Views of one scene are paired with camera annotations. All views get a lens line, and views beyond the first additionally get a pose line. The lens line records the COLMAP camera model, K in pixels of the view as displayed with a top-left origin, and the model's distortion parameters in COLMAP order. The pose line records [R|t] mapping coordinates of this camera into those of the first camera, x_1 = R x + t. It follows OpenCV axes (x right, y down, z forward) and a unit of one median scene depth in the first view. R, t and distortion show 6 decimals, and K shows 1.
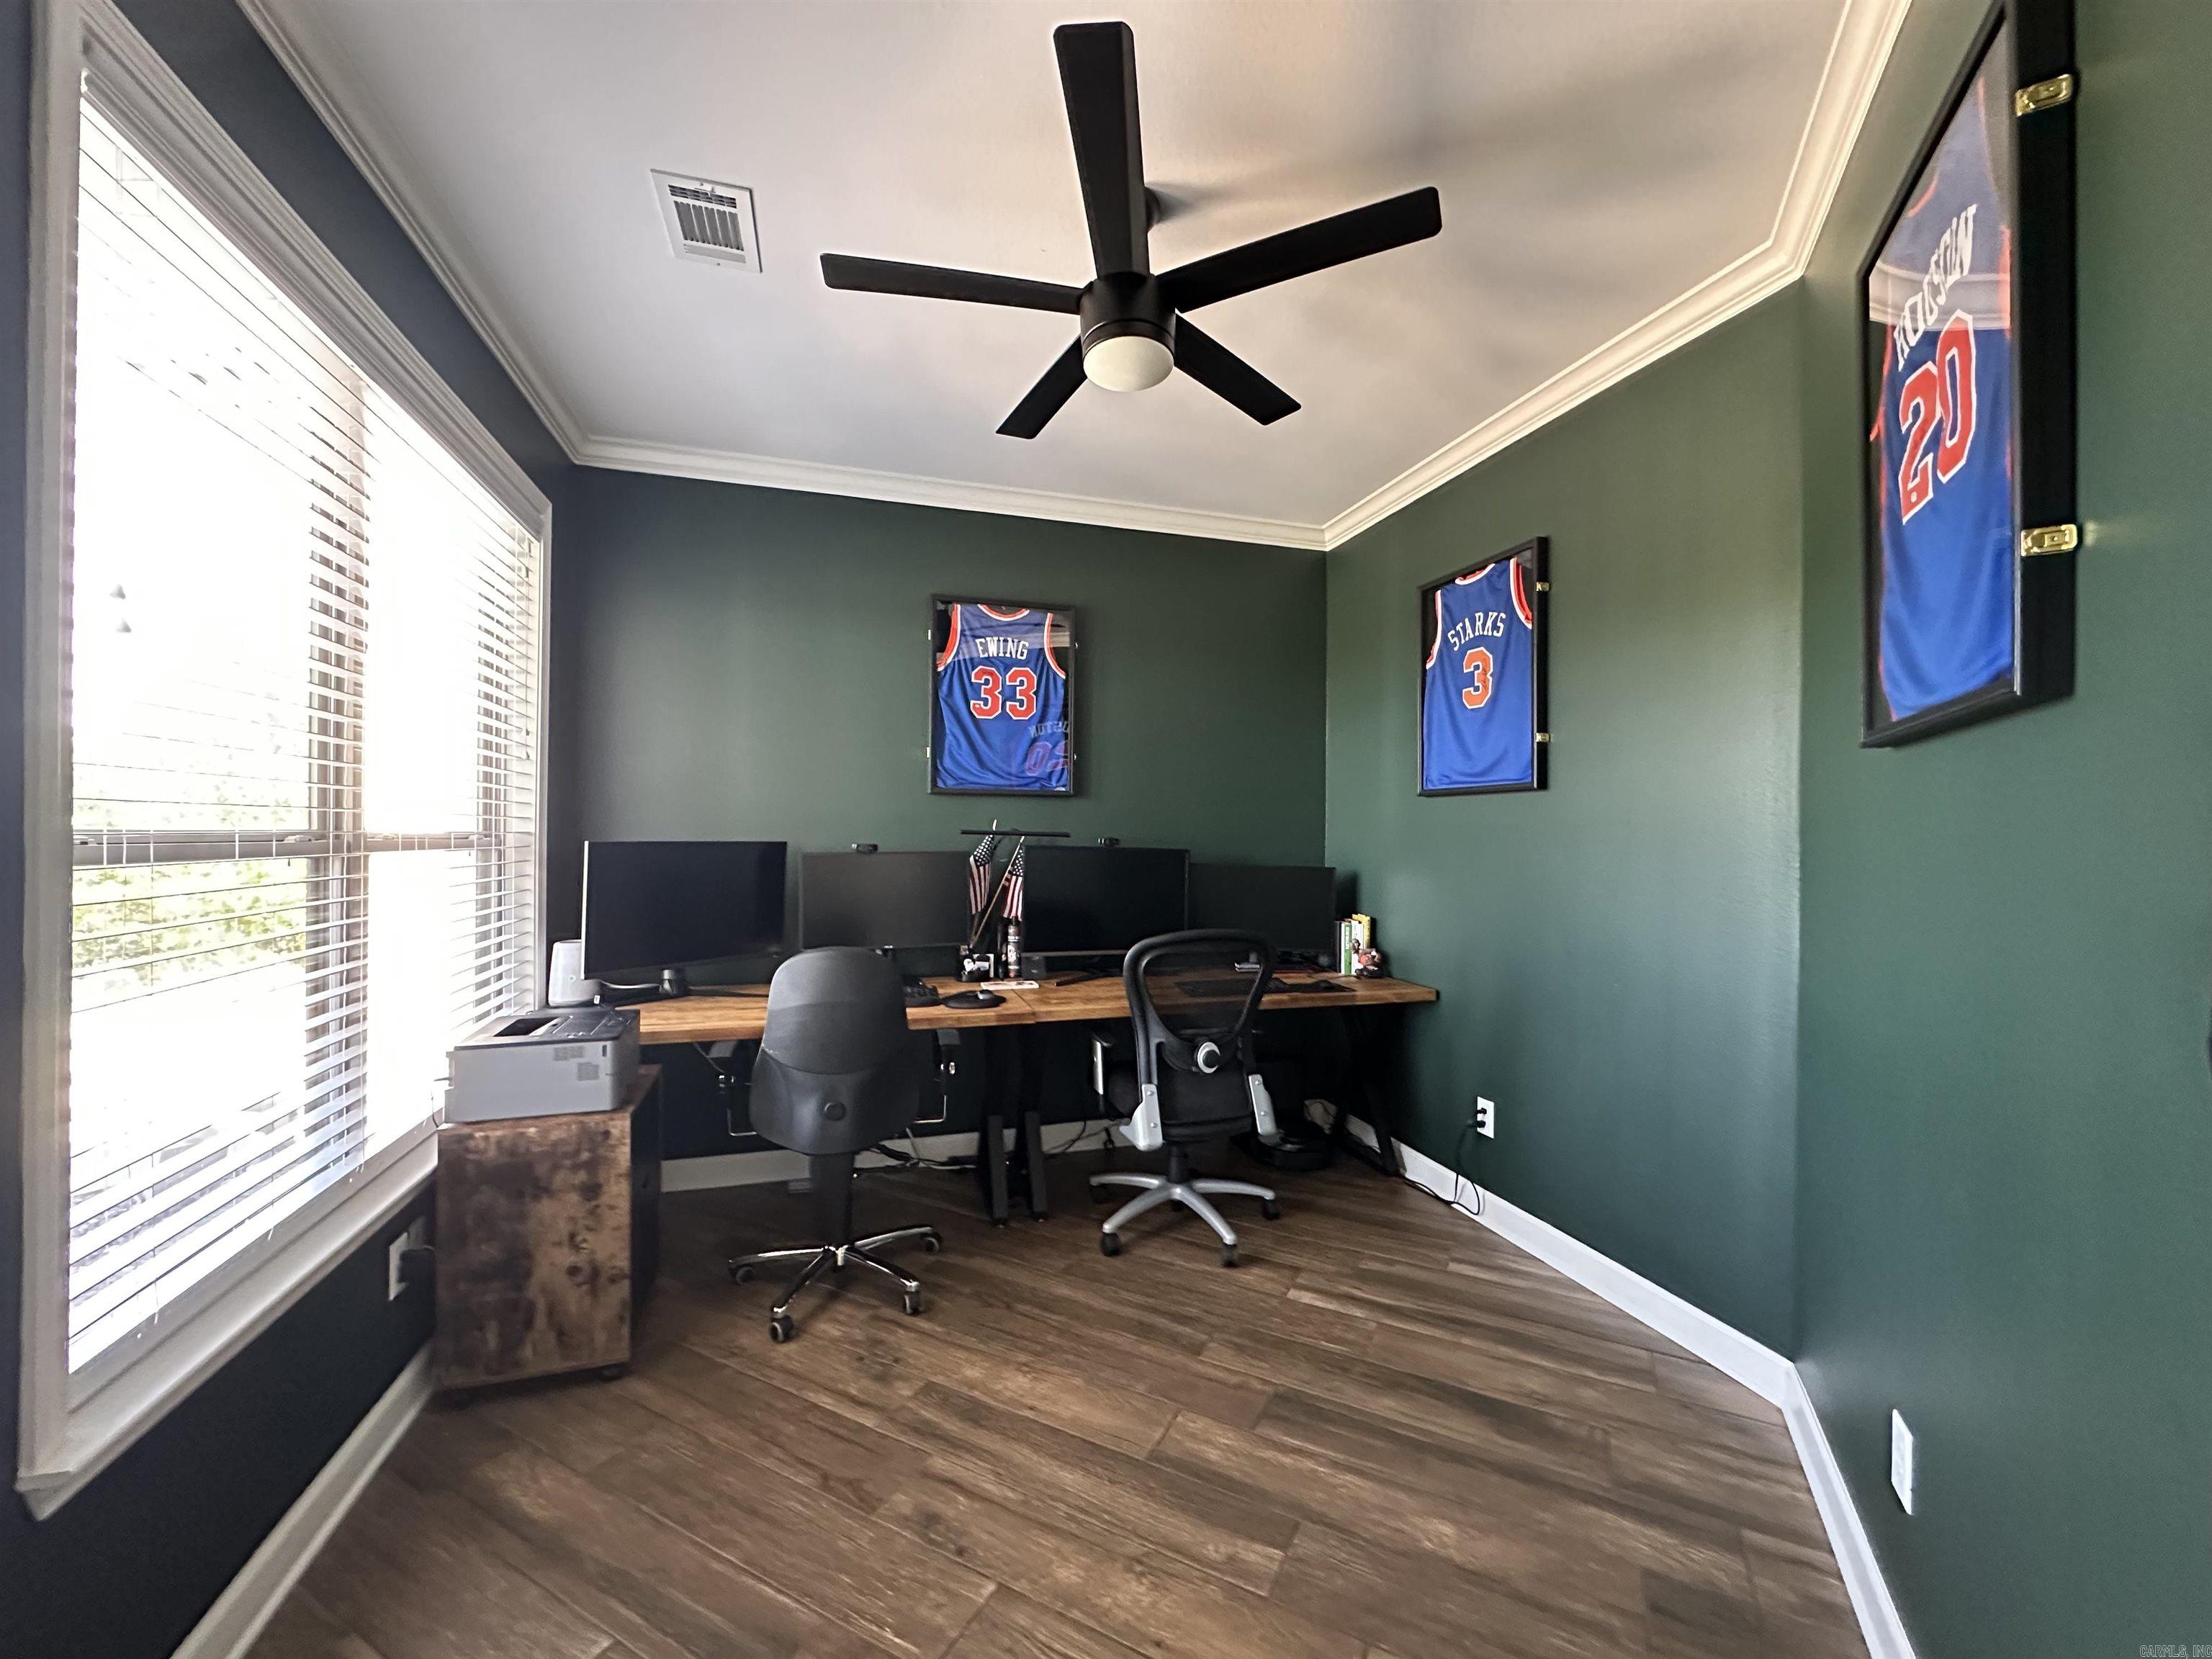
lens RADIAL K [[876.1, 0, 1098.7], [0, 876.1, 824.9], [0, 0, 1]] dist [-0.004375, -0.000294]
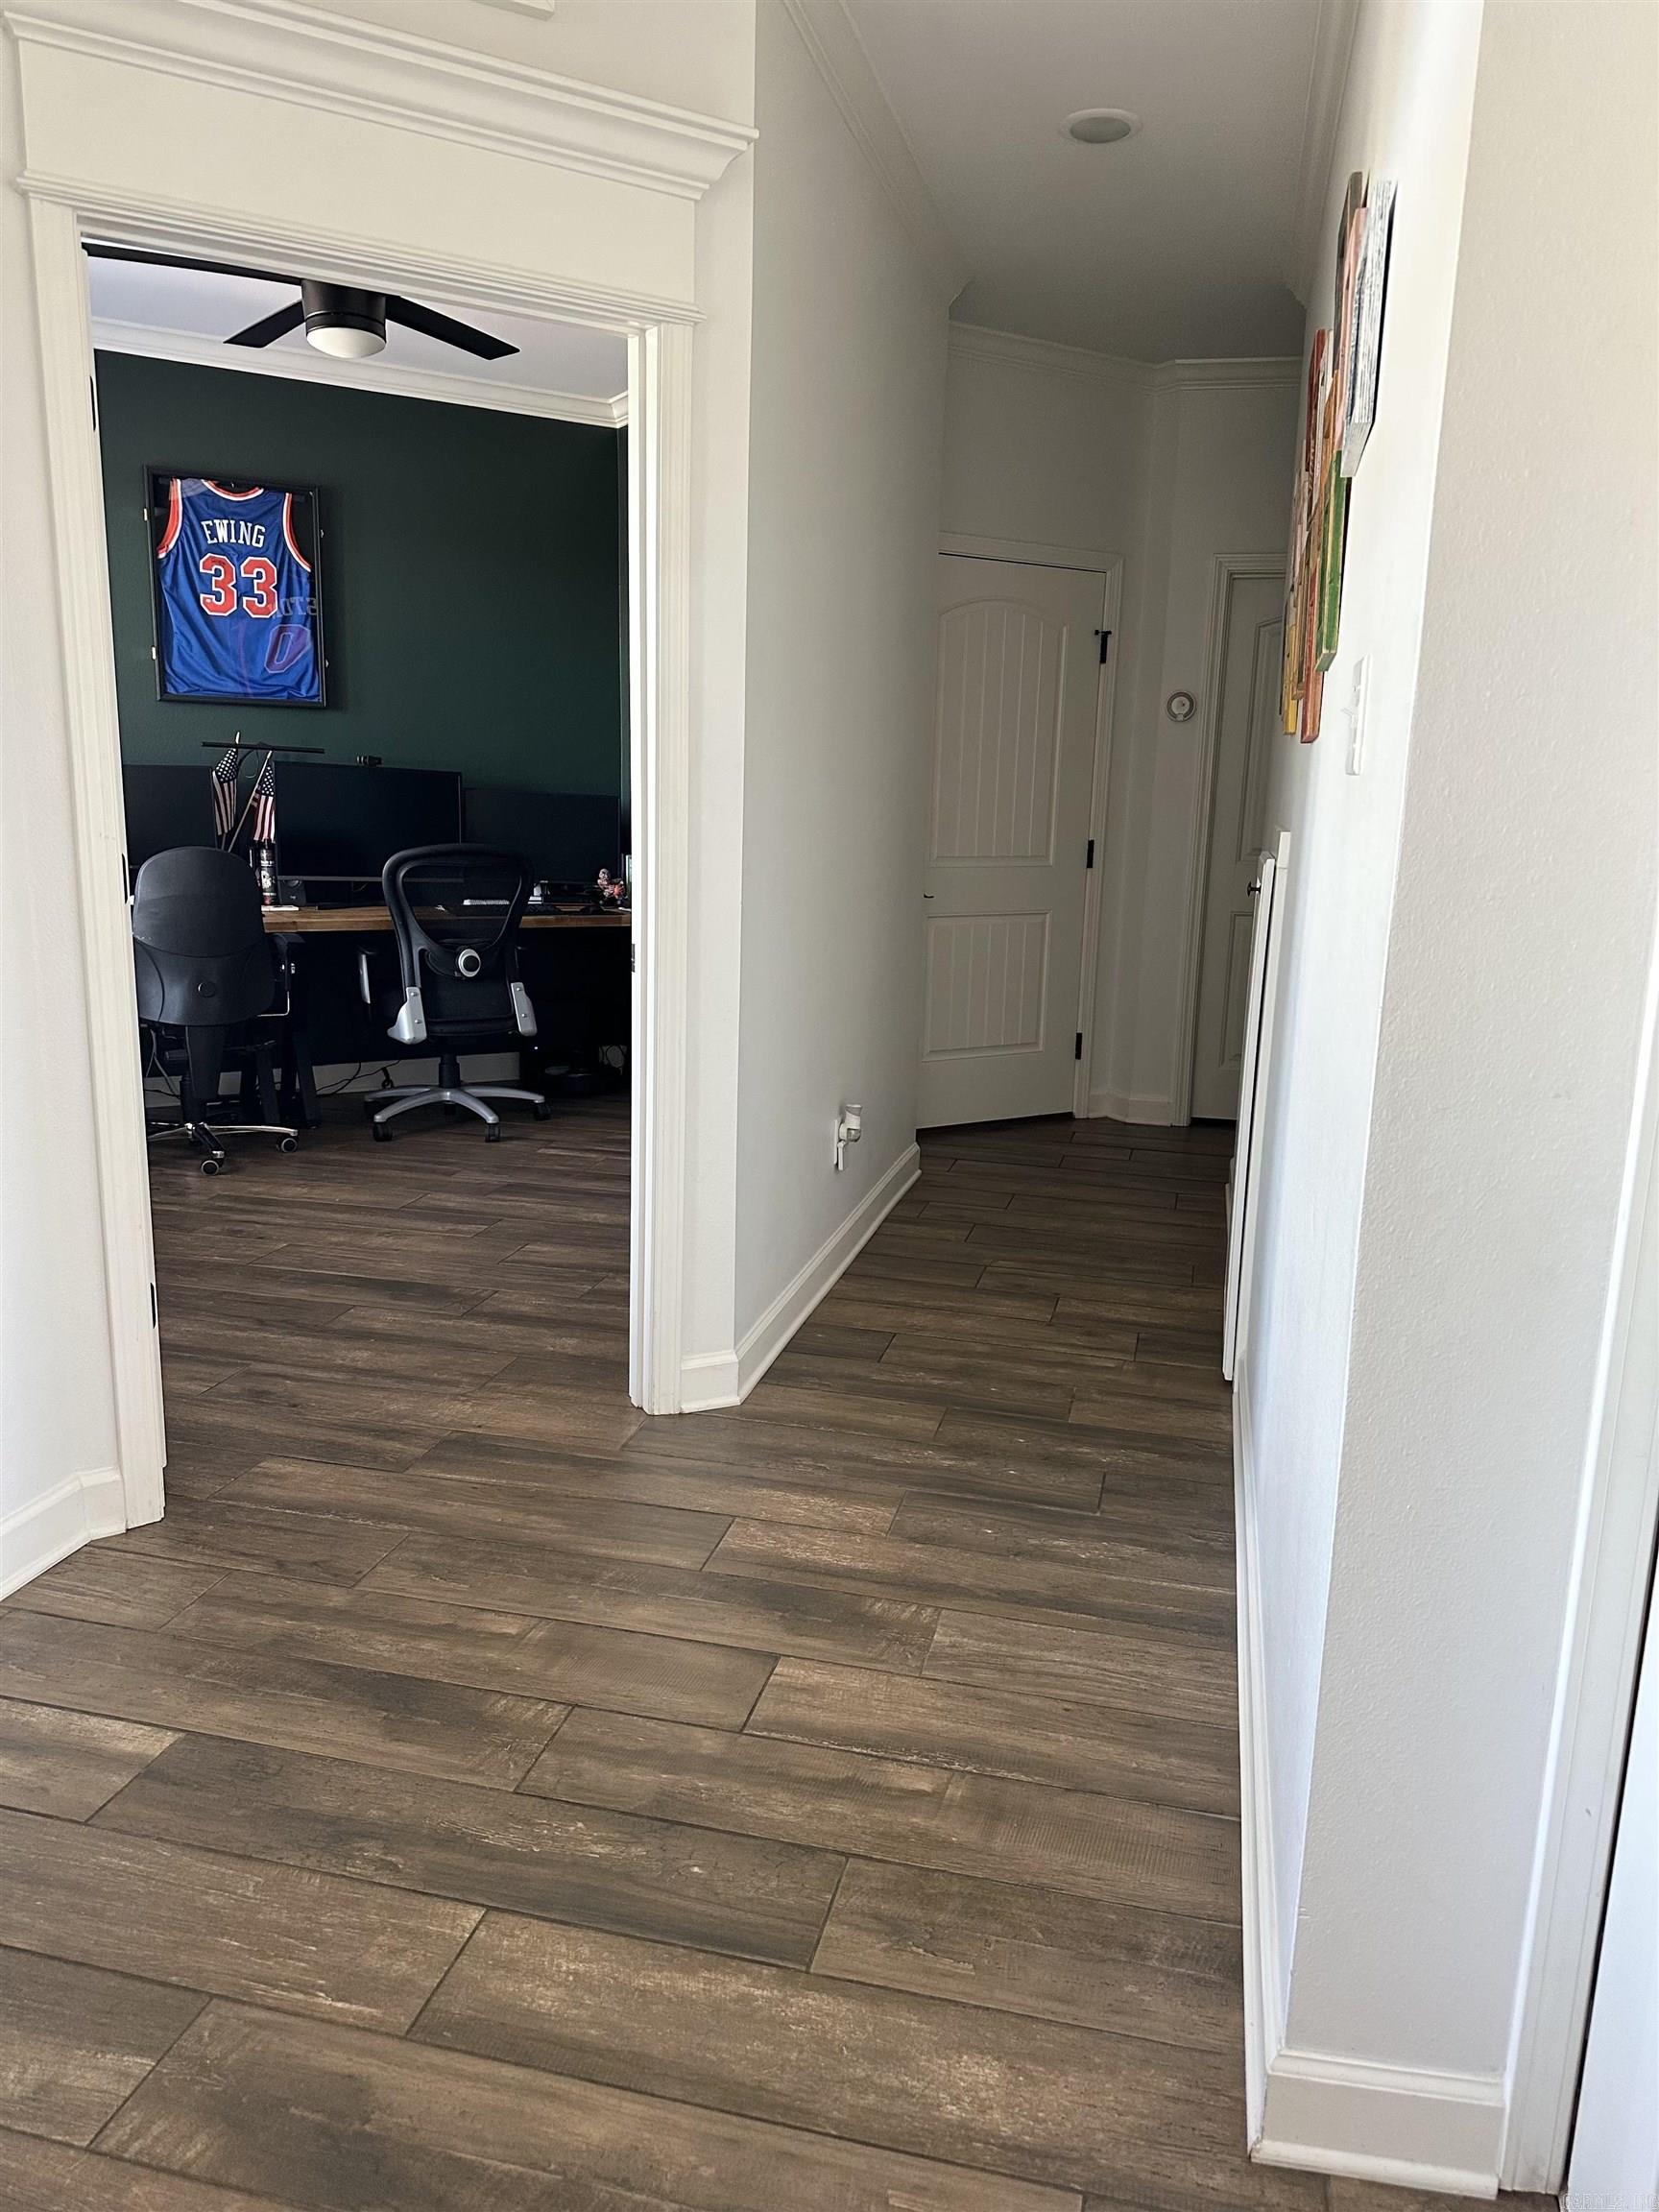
lens RADIAL K [[1551.4, 0, 850.8], [0, 1551.4, 1101.2], [0, 0, 1]] dist [0.044333, -0.052267]
pose [[0.963159, -0.036721, 0.266414, 0.050298], [-0.019749, 0.978302, 0.206241, 0.022477], [-0.268207, -0.203904, 0.941535, -0.796632]]
